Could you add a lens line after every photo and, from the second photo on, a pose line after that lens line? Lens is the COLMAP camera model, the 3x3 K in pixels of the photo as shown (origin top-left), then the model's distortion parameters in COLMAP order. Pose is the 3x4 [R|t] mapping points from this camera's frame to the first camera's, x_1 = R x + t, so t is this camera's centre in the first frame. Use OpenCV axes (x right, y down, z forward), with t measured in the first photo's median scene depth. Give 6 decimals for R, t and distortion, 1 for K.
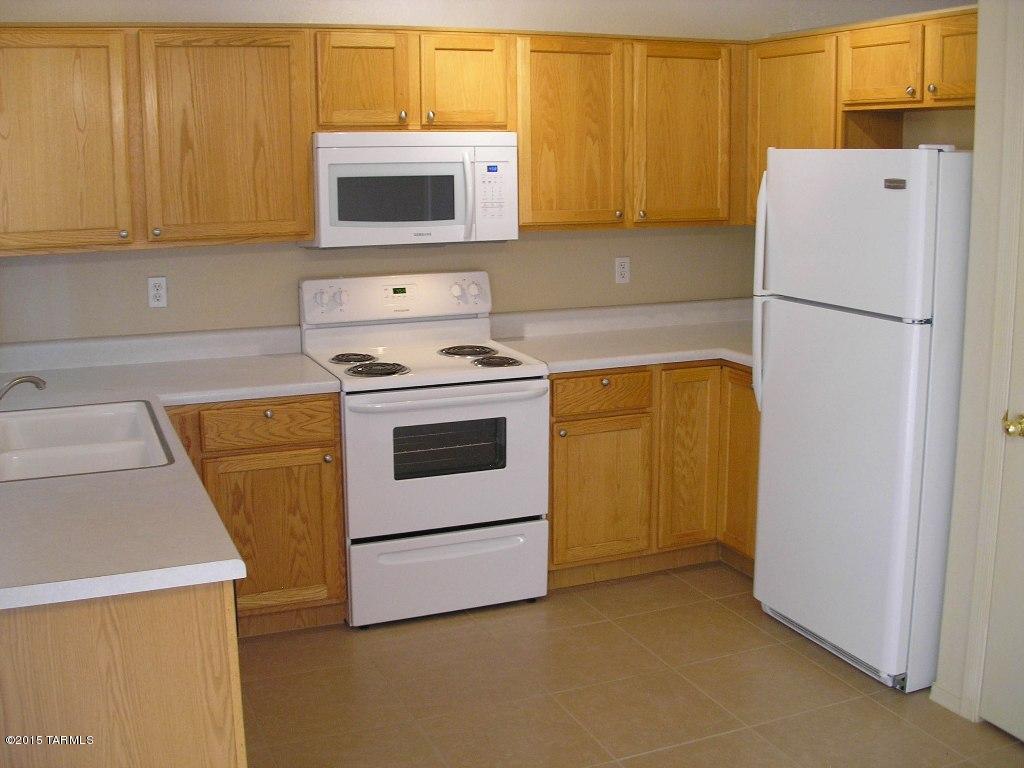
lens RADIAL K [[1134.8, 0, 510.5], [0, 1134.8, 370.8], [0, 0, 1]] dist [-0.207092, 0.154956]
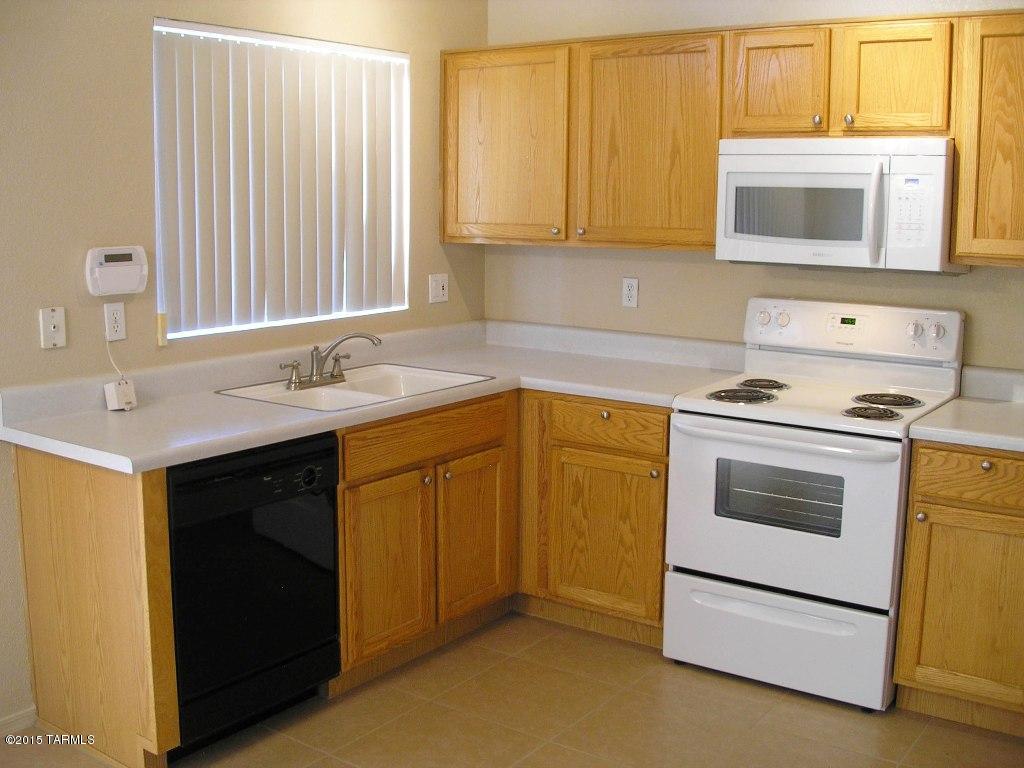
lens RADIAL K [[1134.8, 0, 510.5], [0, 1134.8, 370.8], [0, 0, 1]] dist [-0.207092, 0.154956]
pose [[0.521155, 0.140729, -0.841780, 0.539638], [-0.170411, 0.983609, 0.058937, -0.042222], [0.836276, 0.112734, 0.536594, 0.345384]]
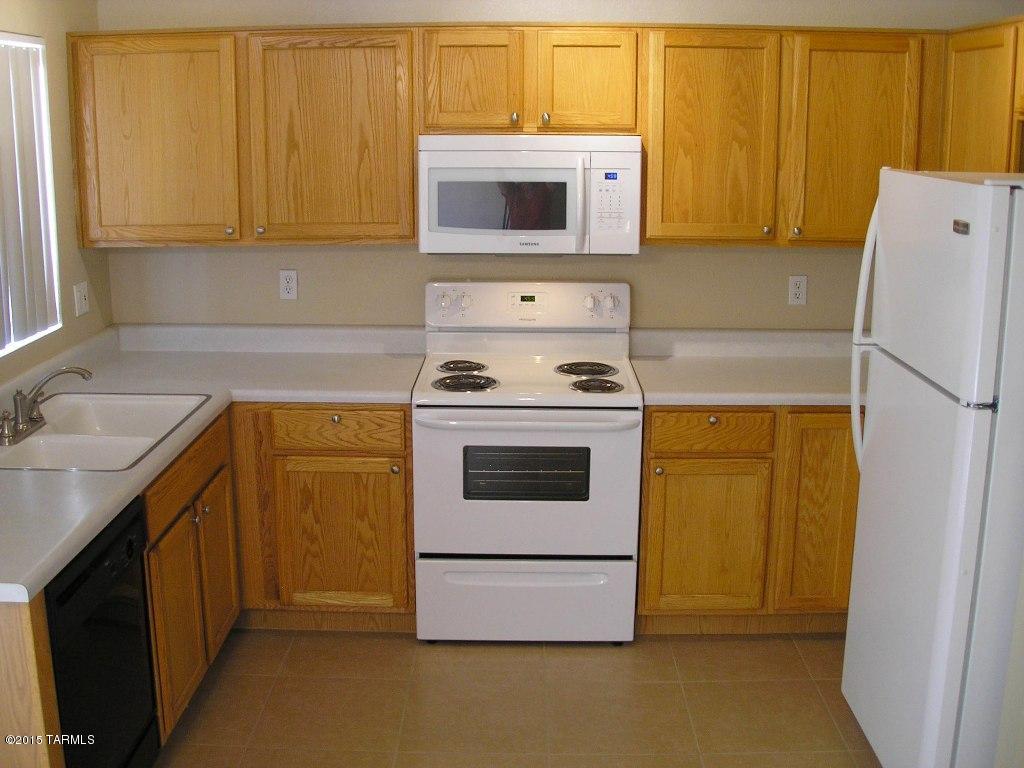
lens RADIAL K [[1134.8, 0, 510.5], [0, 1134.8, 370.8], [0, 0, 1]] dist [-0.207092, 0.154956]
pose [[0.915523, 0.097450, -0.390284, 0.288913], [-0.083012, 0.995099, 0.053737, -0.065217], [0.393608, -0.016799, 0.919125, 0.123712]]
